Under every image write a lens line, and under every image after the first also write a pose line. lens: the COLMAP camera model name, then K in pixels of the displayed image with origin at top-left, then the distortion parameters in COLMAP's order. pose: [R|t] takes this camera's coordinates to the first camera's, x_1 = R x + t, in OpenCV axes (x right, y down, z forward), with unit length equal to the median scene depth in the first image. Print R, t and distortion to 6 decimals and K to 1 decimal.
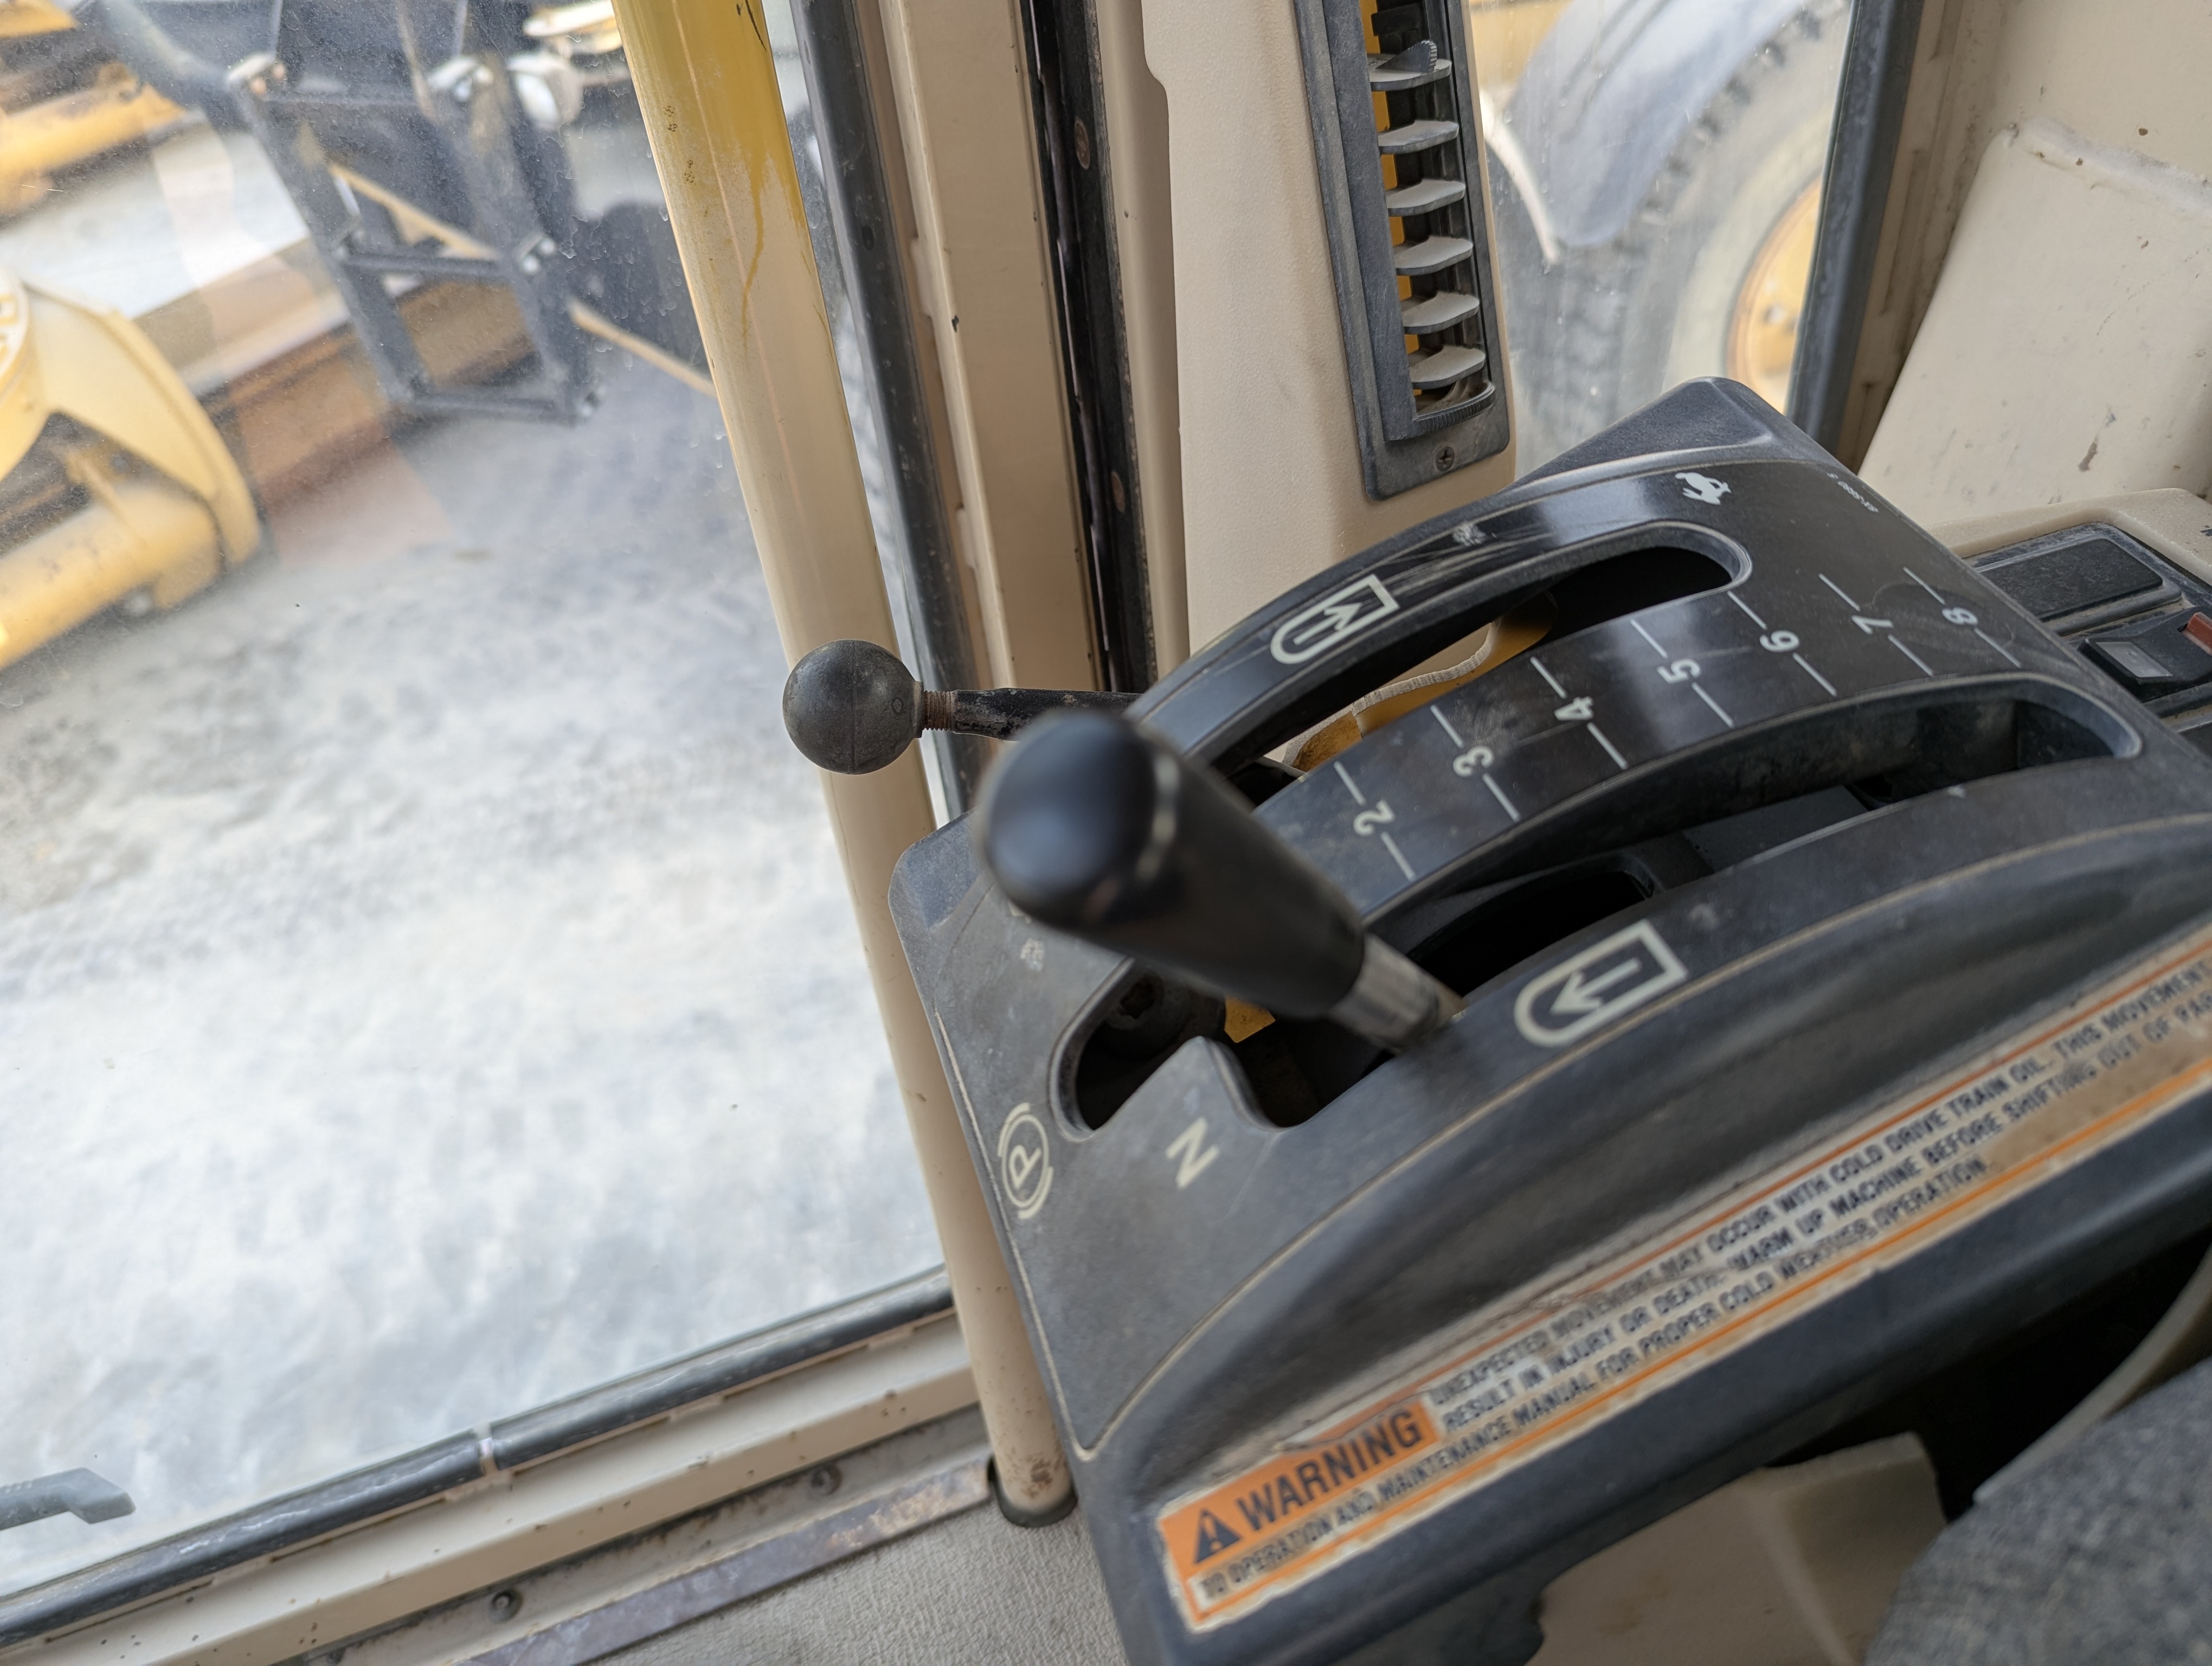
lens RADIAL K [[1577.8, 0, 1121.5], [0, 1577.8, 855.7], [0, 0, 1]] dist [0.034752, -0.039167]
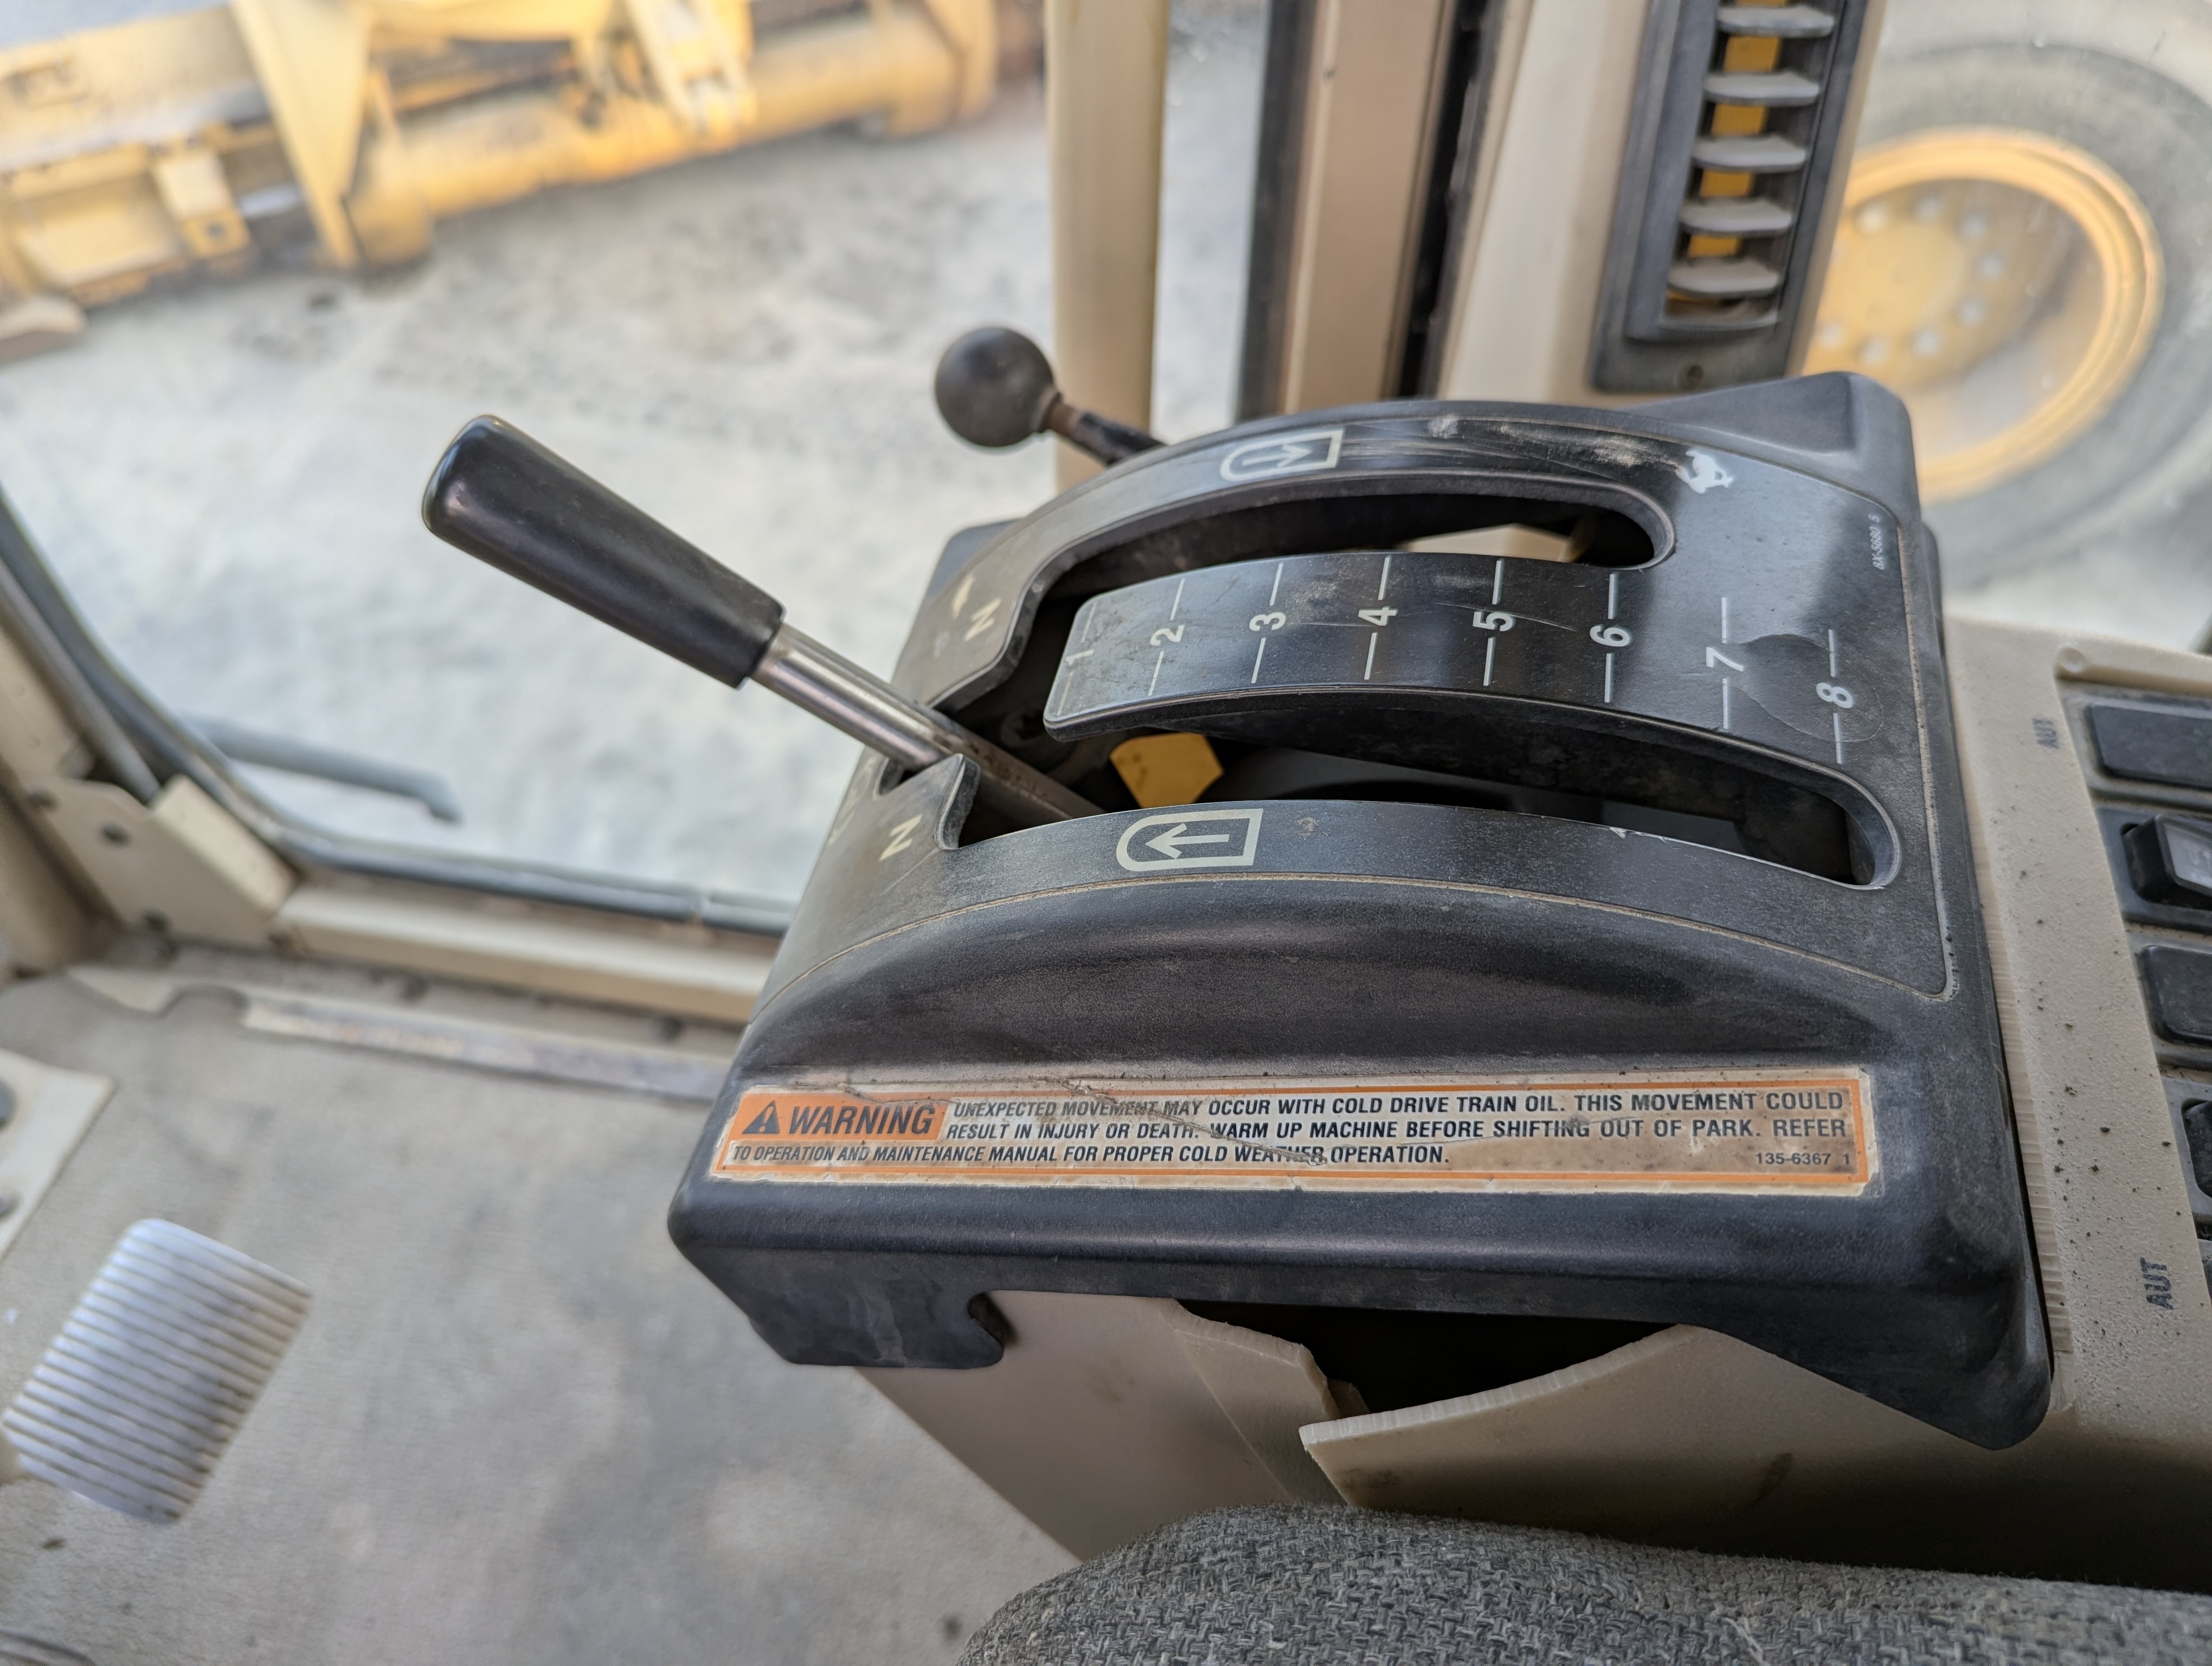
lens RADIAL K [[1579.8, 0, 1106.0], [0, 1579.8, 833.0], [0, 0, 1]] dist [0.026793, -0.045547]
pose [[0.859055, 0.435856, -0.268430, 0.512589], [-0.392426, 0.897471, 0.201365, -0.111710], [0.328674, -0.067645, 0.942018, -0.030924]]
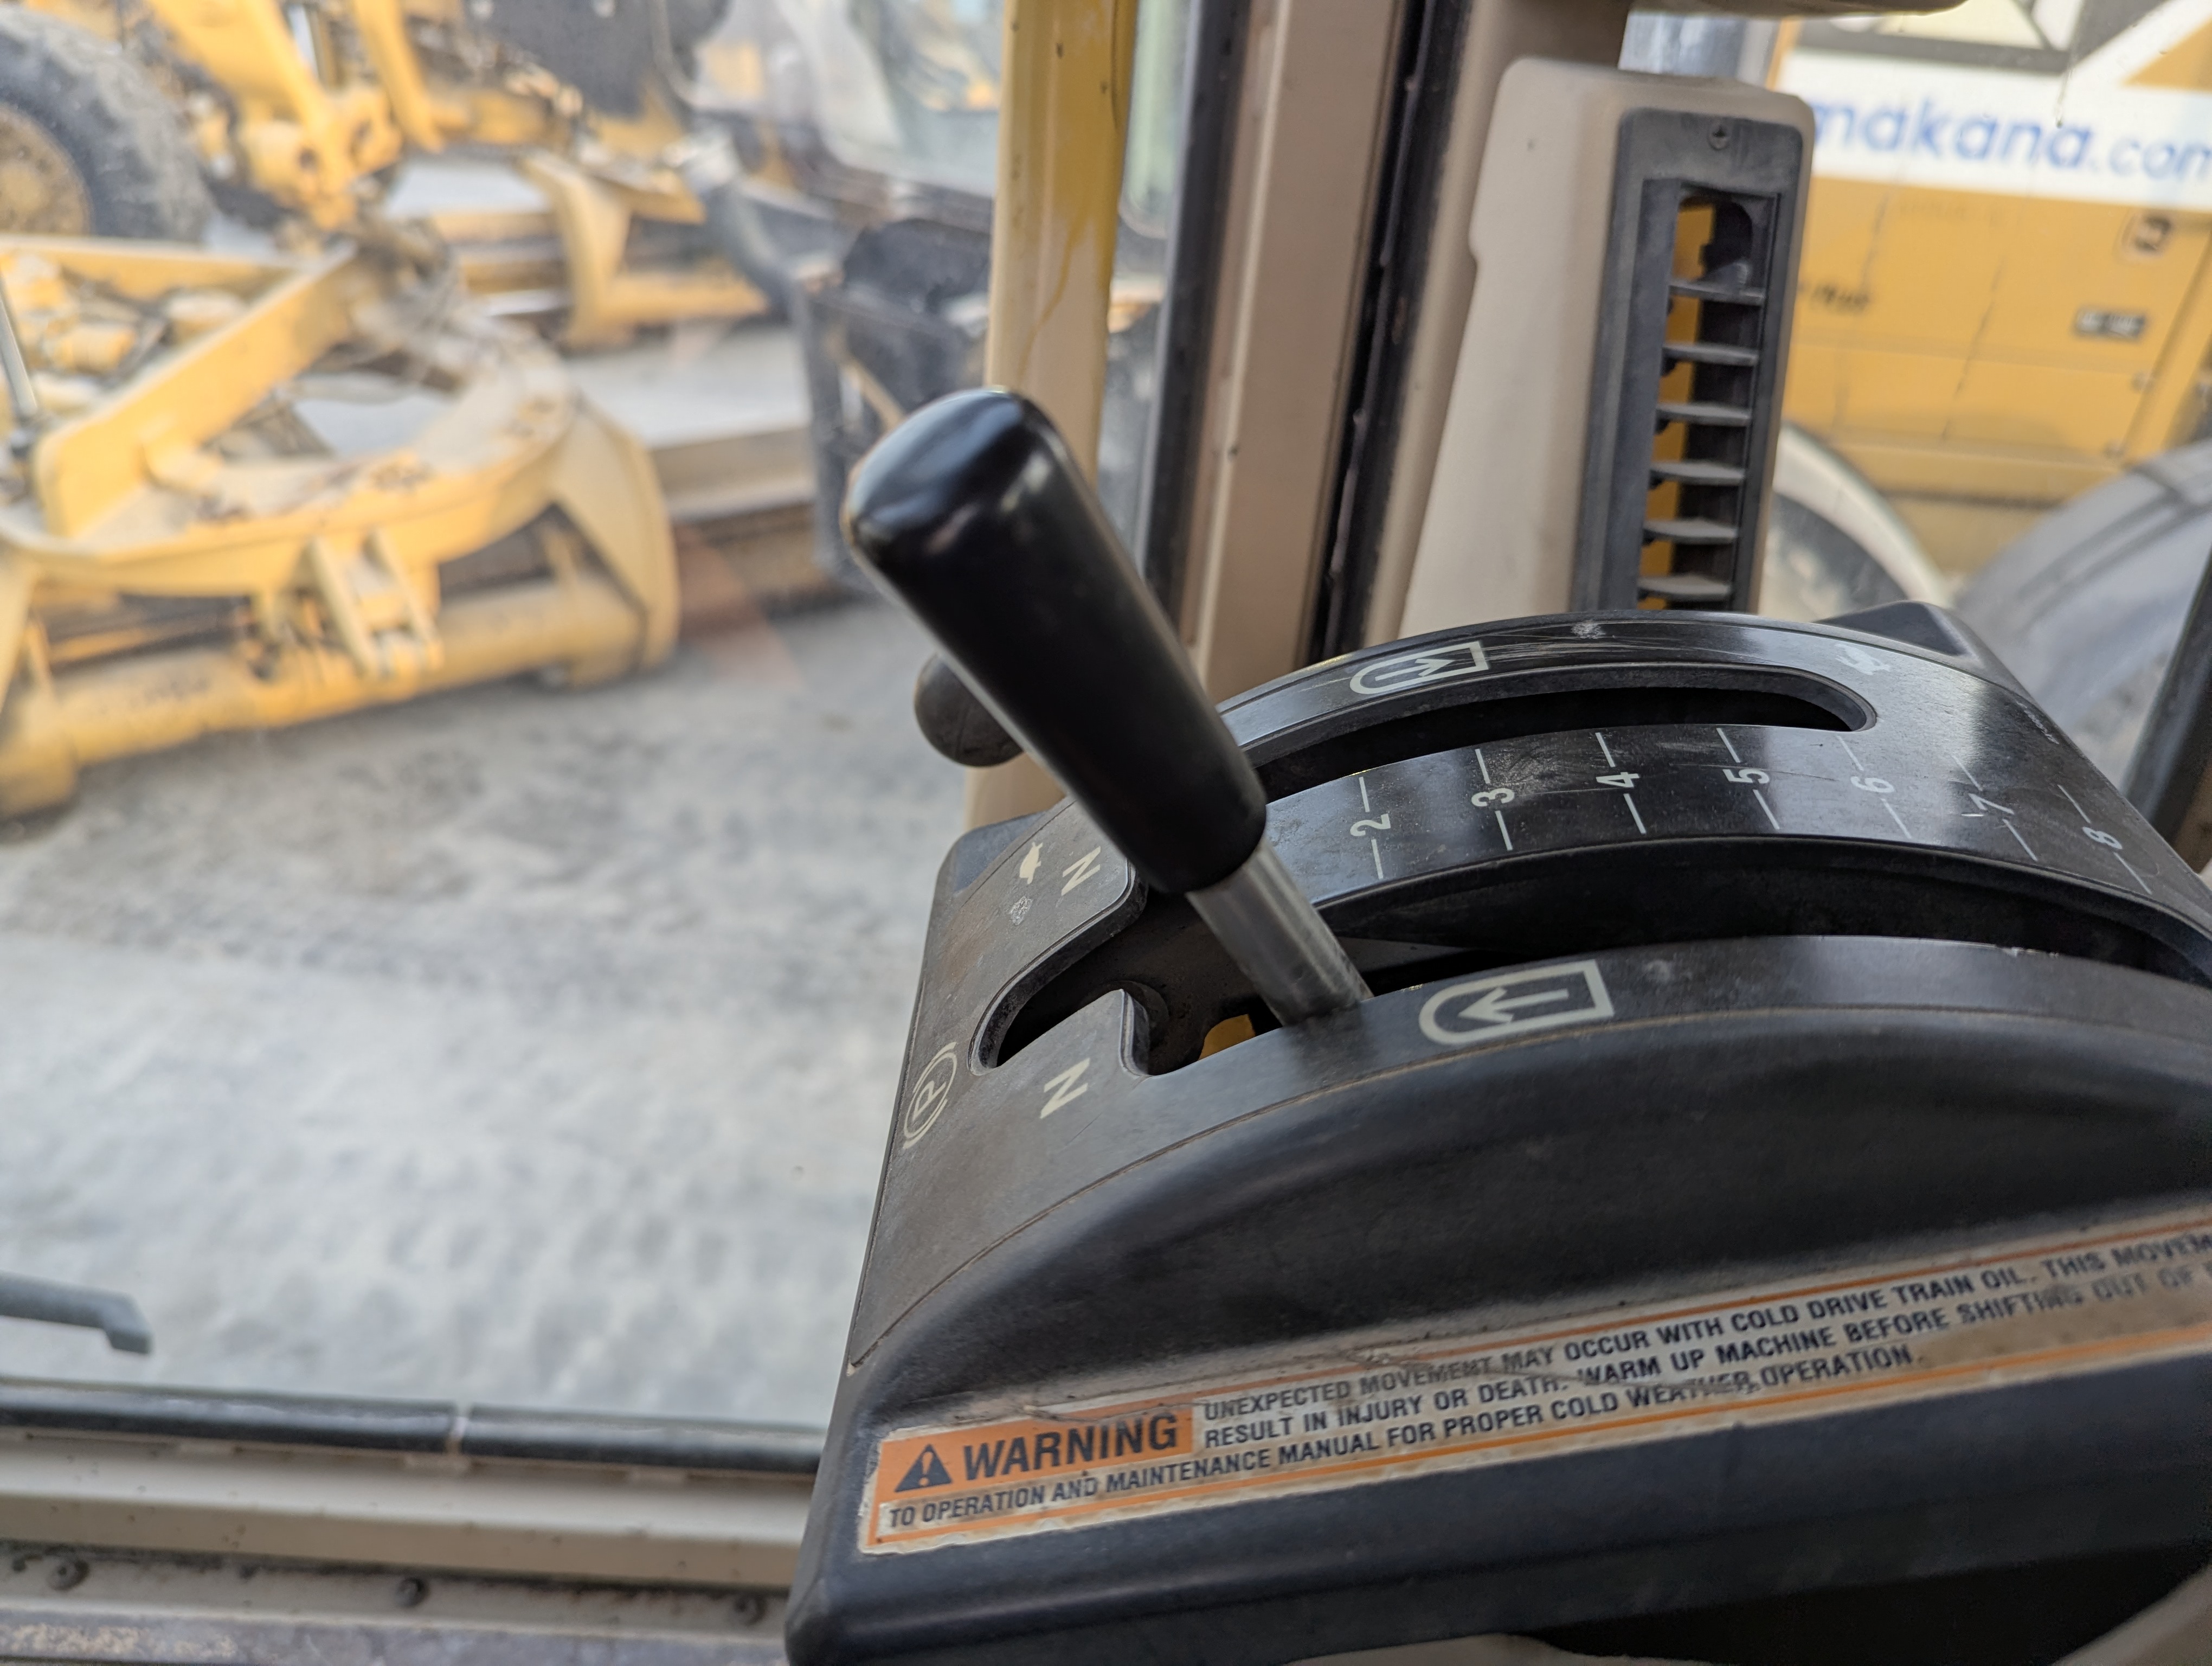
lens RADIAL K [[1605.6, 0, 1061.9], [0, 1605.6, 857.1], [0, 0, 1]] dist [0.017149, -0.035455]
pose [[0.924006, 0.305621, -0.229803, 0.234886], [-0.344384, 0.926313, -0.152789, 0.222001], [0.166174, 0.220318, 0.961169, 0.061339]]
